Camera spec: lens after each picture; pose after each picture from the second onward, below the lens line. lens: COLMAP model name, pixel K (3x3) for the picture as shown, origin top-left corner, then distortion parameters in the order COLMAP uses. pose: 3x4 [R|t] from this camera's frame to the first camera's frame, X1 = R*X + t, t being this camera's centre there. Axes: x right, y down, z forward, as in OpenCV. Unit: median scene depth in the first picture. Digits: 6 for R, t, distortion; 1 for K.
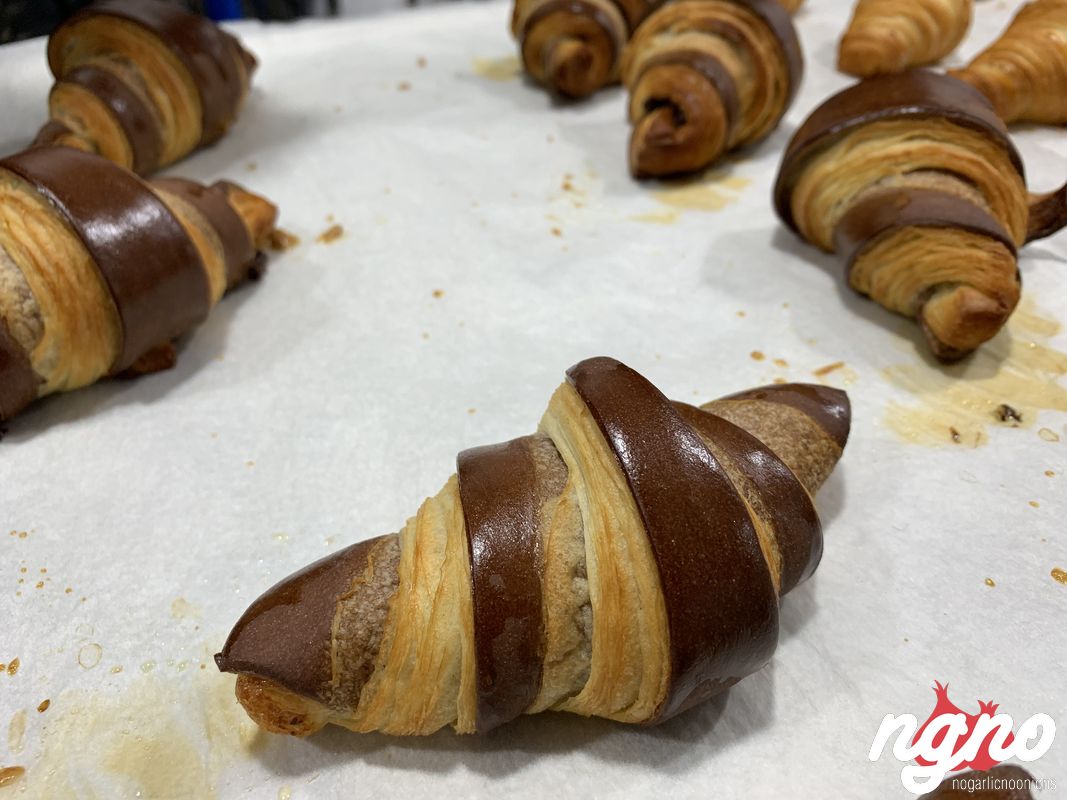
lens RADIAL K [[791.9, 0, 533.5], [0, 791.9, 400.0], [0, 0, 1]] dist [-0.016574, -0.001123]
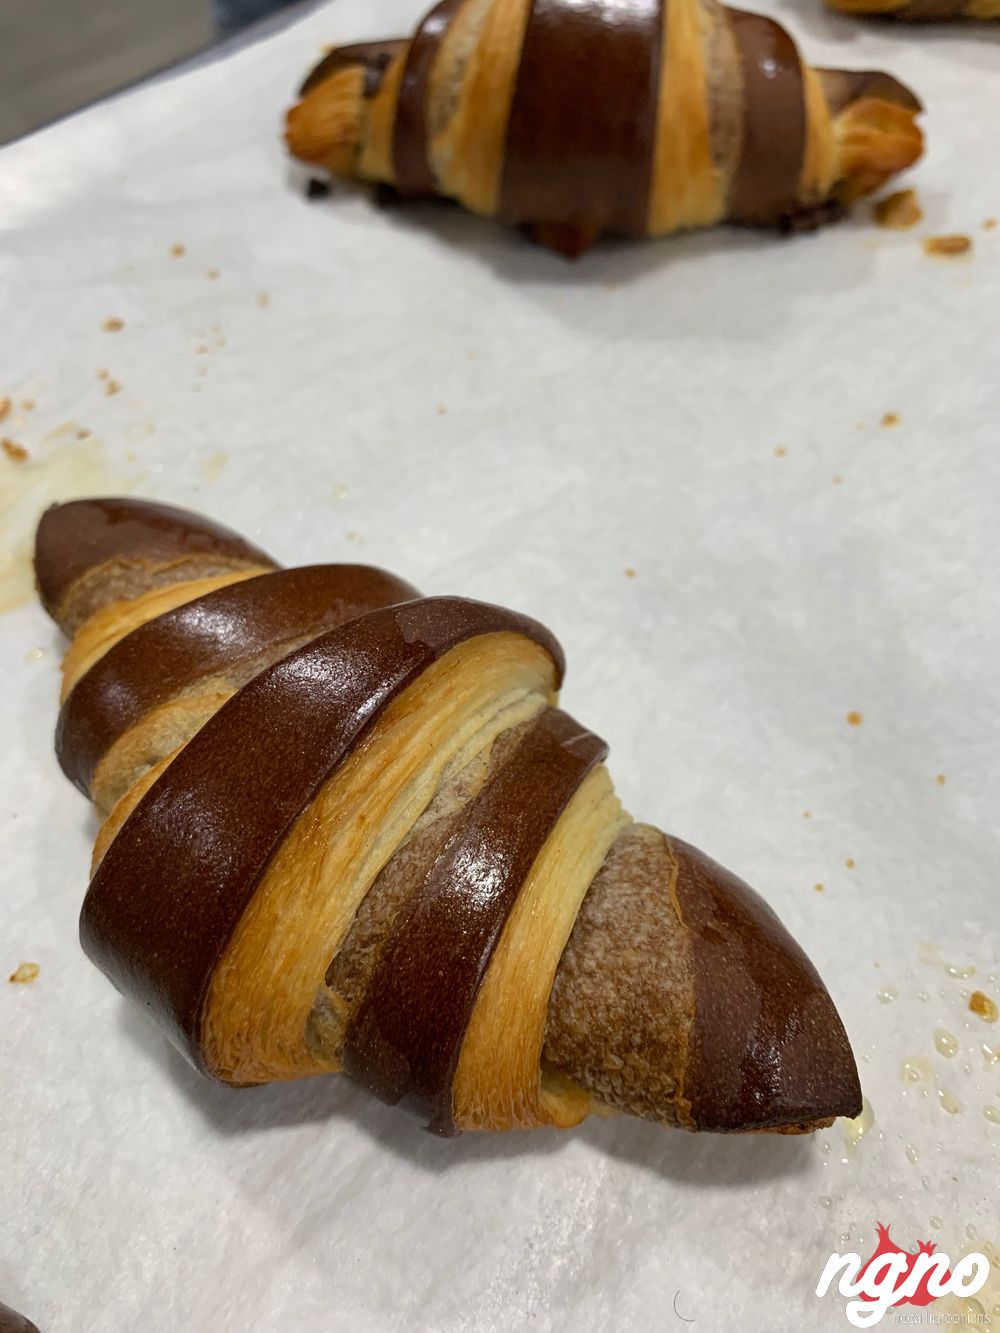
lens RADIAL K [[989.3, 0, 500.0], [0, 989.3, 666.5], [0, 0, 1]] dist [-0.016574, -0.001123]
pose [[0.386960, 0.781026, -0.490163, 0.425834], [-0.573621, 0.620091, 0.535208, -0.389875], [0.721957, 0.074064, 0.687963, 0.457423]]
